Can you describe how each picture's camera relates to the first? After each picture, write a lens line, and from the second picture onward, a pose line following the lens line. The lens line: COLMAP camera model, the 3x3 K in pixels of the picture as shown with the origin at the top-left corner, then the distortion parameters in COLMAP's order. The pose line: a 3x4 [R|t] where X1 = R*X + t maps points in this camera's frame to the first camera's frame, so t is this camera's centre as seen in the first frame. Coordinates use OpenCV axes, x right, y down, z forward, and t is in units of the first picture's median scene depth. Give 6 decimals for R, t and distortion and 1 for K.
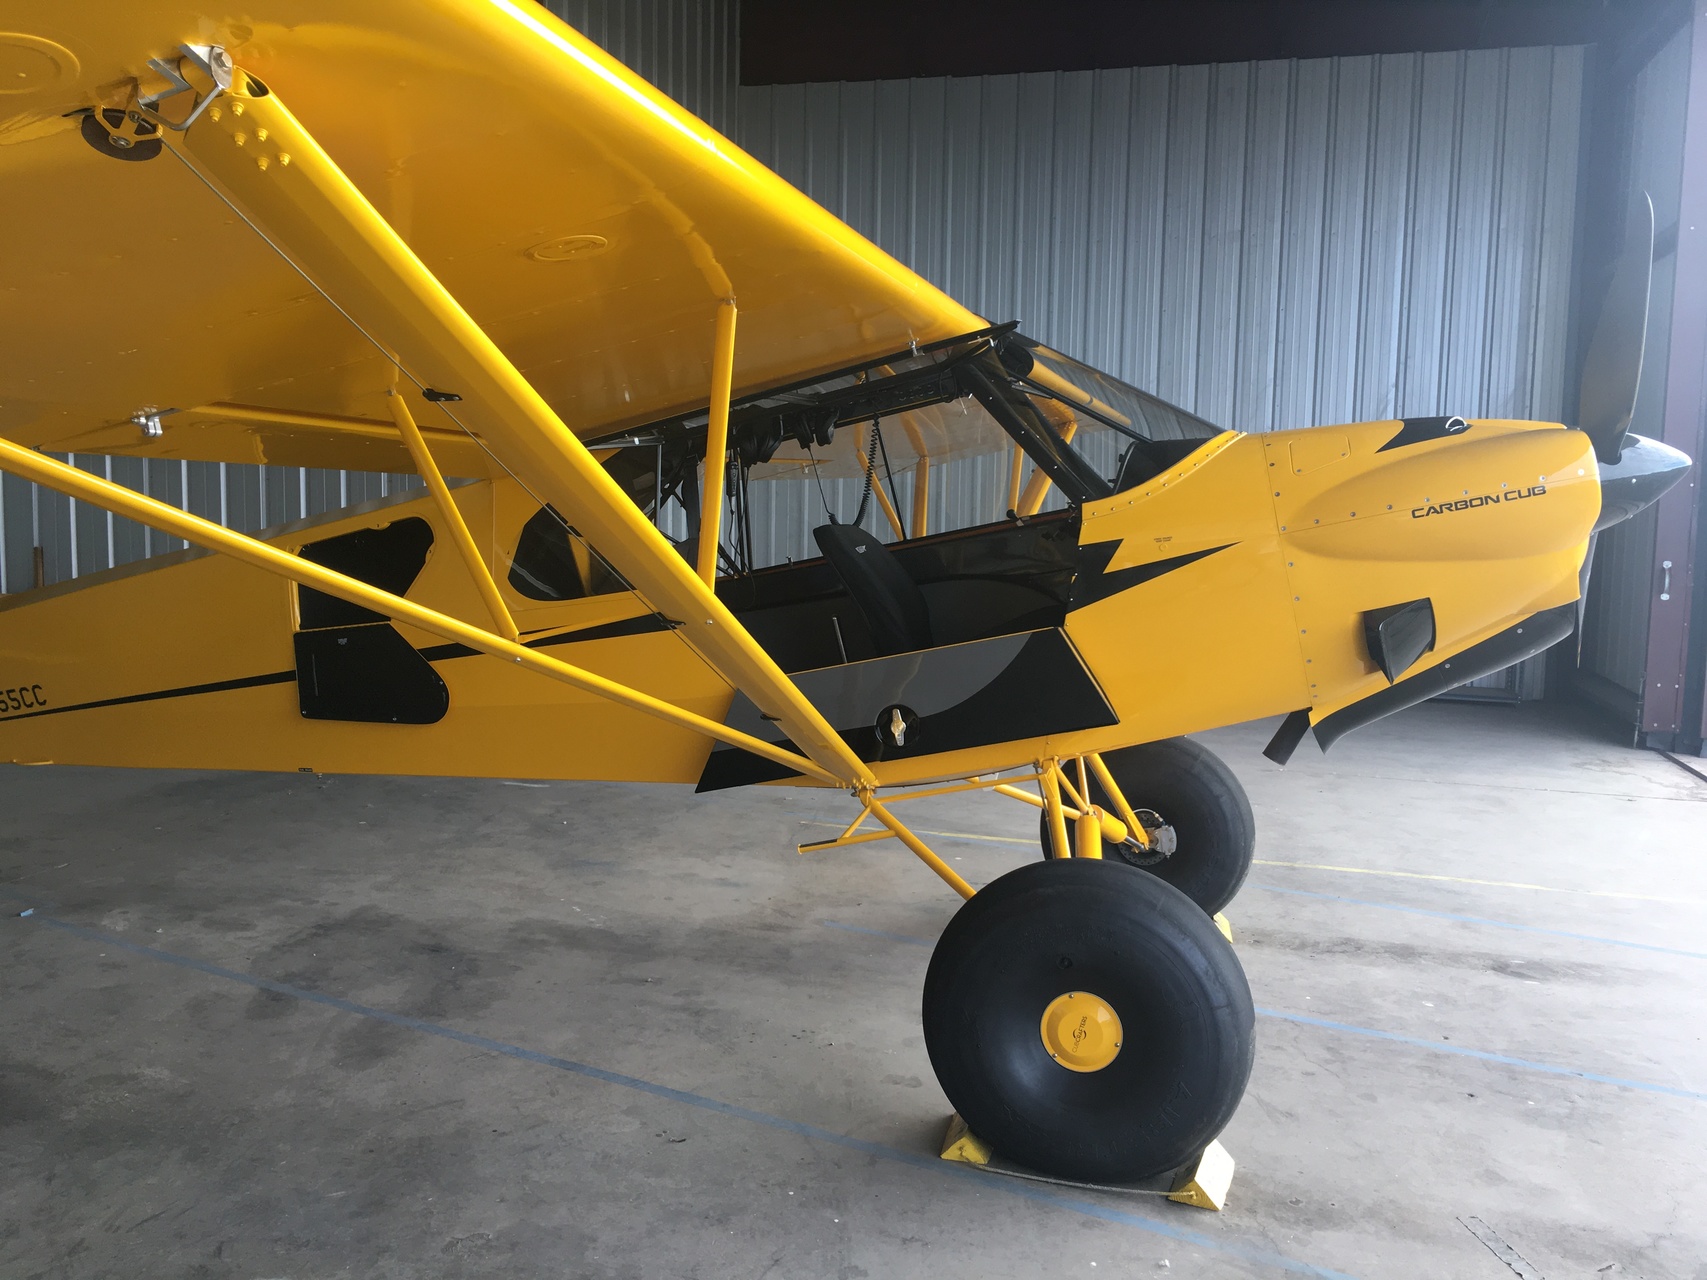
lens RADIAL K [[1447.2, 0, 853.0], [0, 1447.2, 625.8], [0, 0, 1]] dist [0.077210, -0.102291]
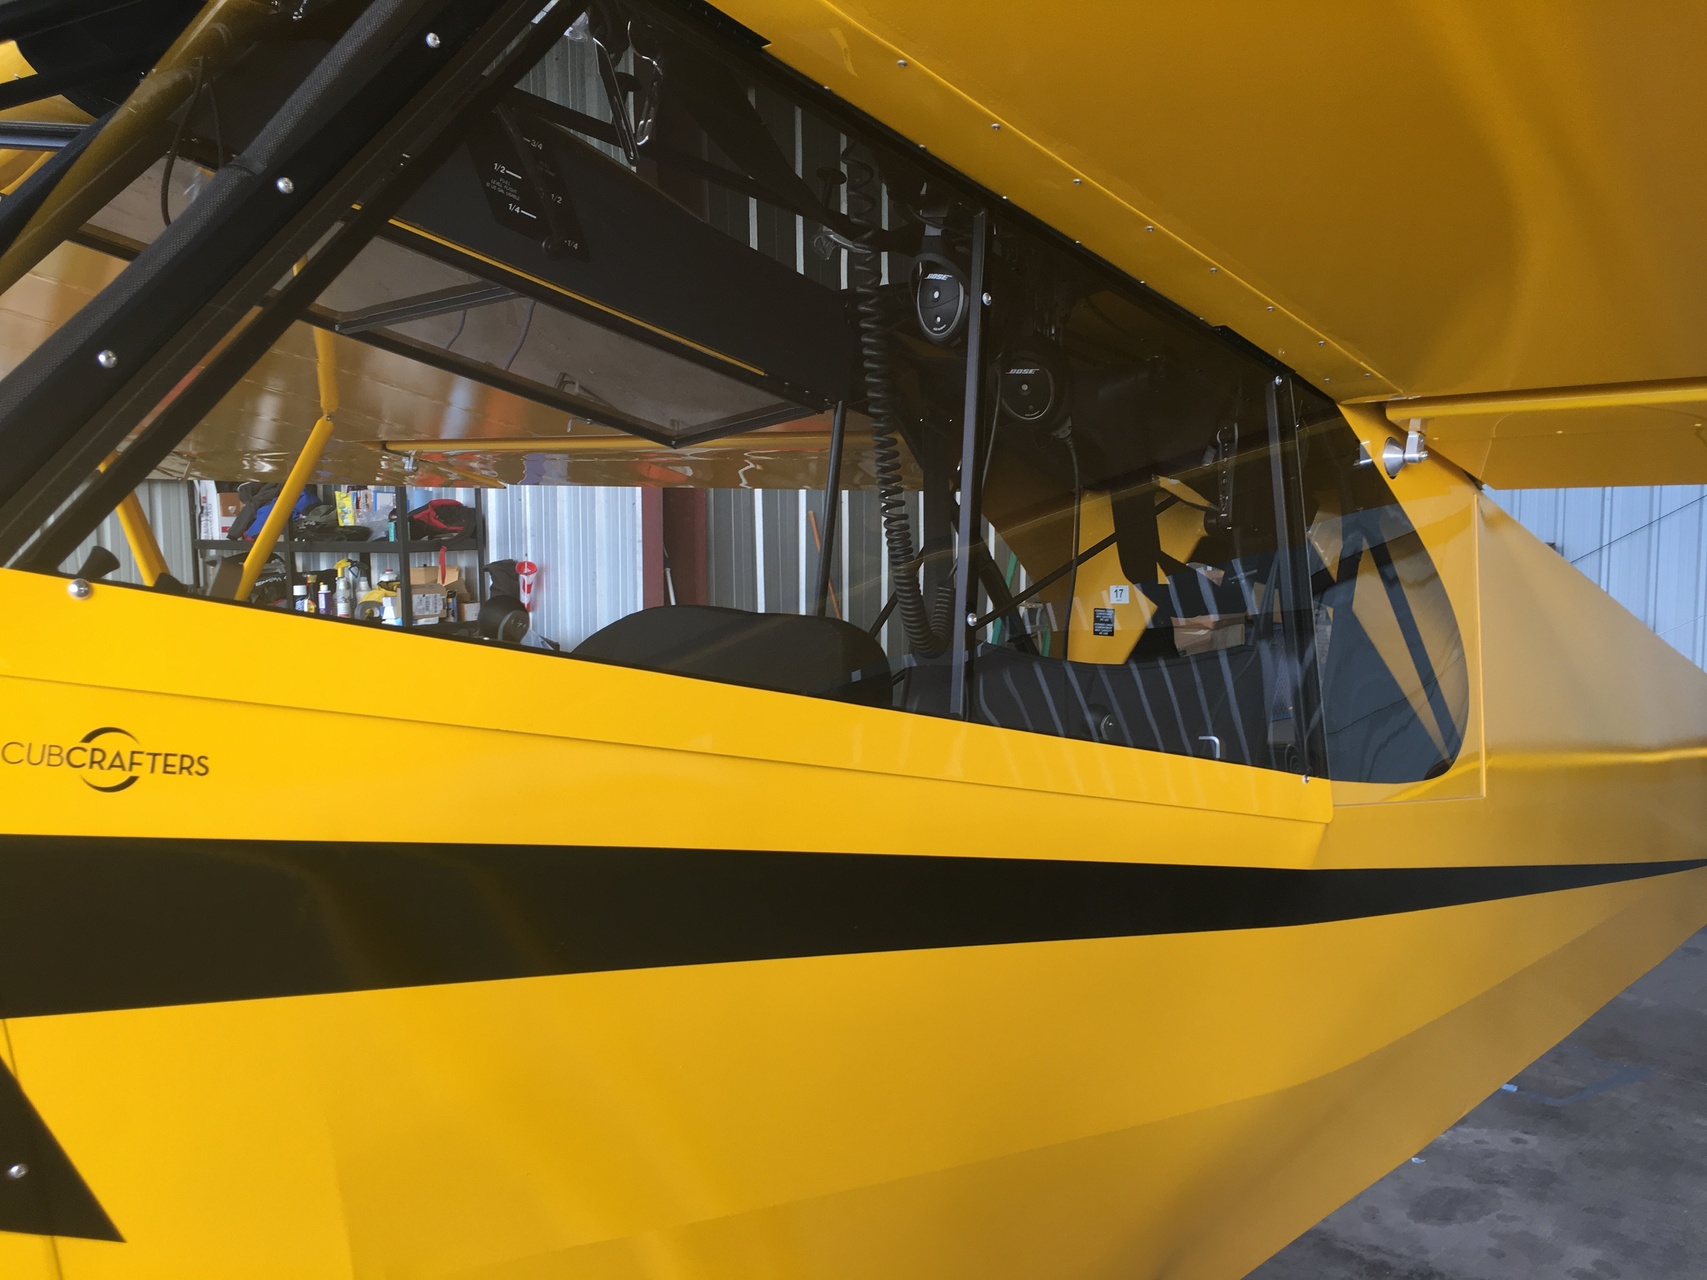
lens RADIAL K [[1447.2, 0, 854.6], [0, 1447.2, 629.6], [0, 0, 1]] dist [0.077210, -0.102291]
pose [[-0.485693, 0.062271, -0.871908, 0.260660], [-0.084485, 0.989446, 0.117727, -0.105265], [0.870037, 0.130842, -0.475306, 1.167328]]
